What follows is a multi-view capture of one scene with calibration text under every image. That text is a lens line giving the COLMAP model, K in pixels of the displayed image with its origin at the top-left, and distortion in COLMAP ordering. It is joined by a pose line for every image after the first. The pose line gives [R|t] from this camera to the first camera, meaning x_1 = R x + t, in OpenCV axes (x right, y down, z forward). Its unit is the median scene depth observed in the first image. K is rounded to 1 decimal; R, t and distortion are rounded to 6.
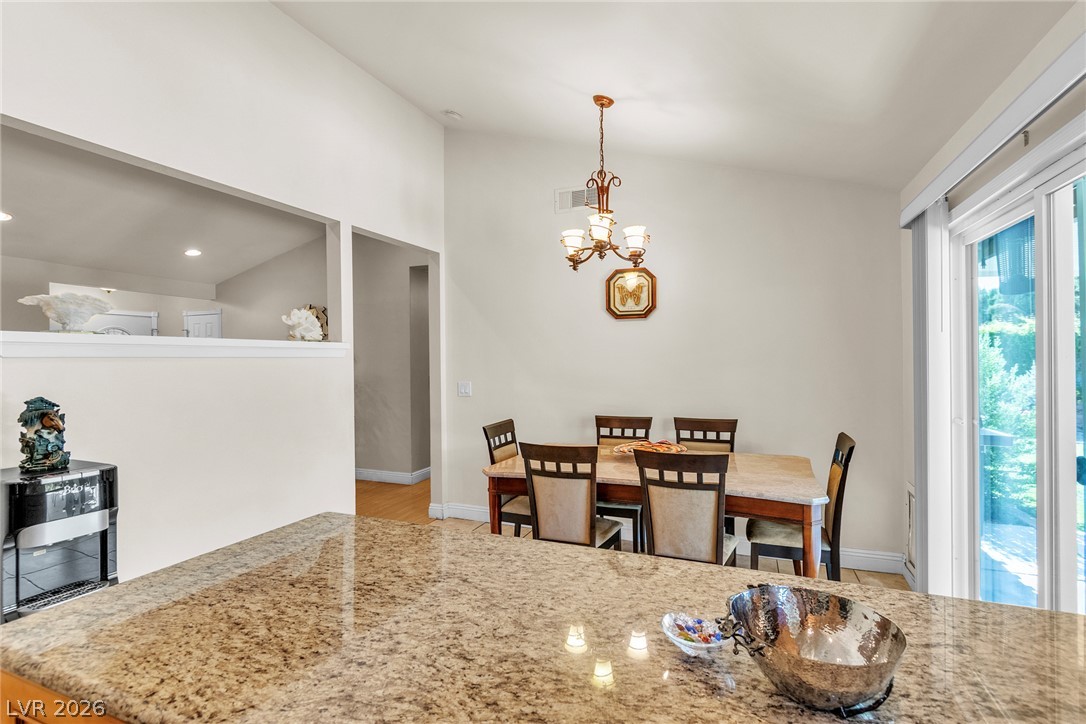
lens RADIAL K [[518.4, 0, 543.0], [0, 518.4, 362.0], [0, 0, 1]] dist [0.001490, 0.000123]
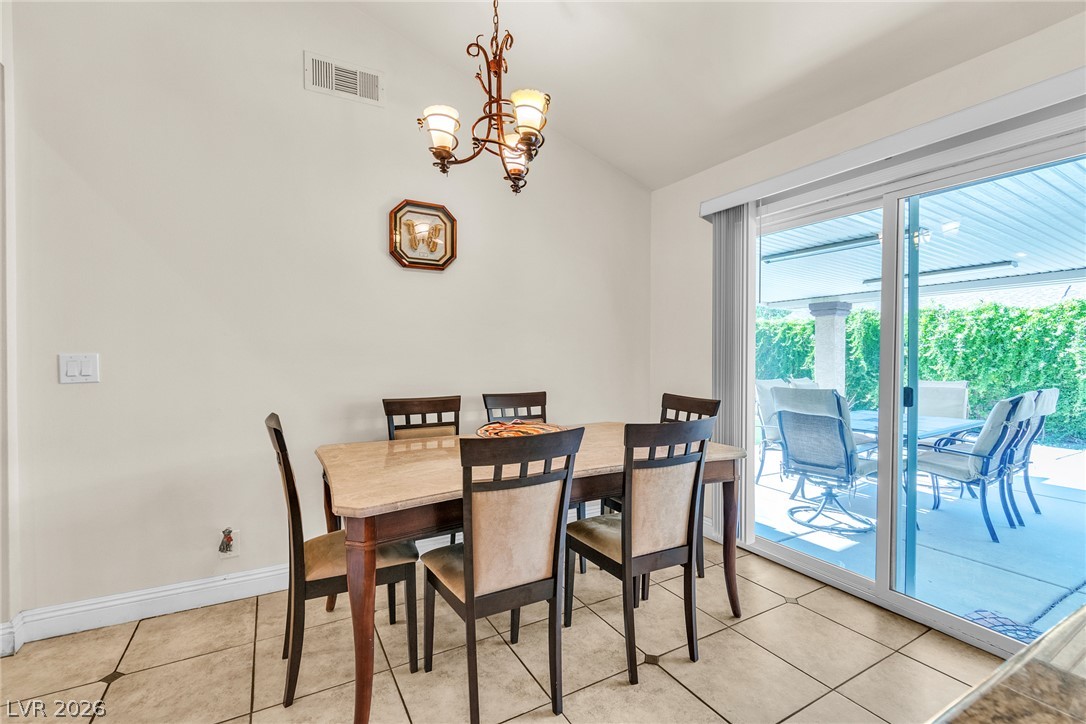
lens RADIAL K [[480.8, 0, 543.0], [0, 480.8, 362.0], [0, 0, 1]] dist [-0.000211, -0.000073]
pose [[0.614118, 0.000980, 0.789214, -0.291894], [-0.005106, 0.999983, 0.002731, 0.052177], [-0.789198, -0.005707, 0.614113, 0.449629]]
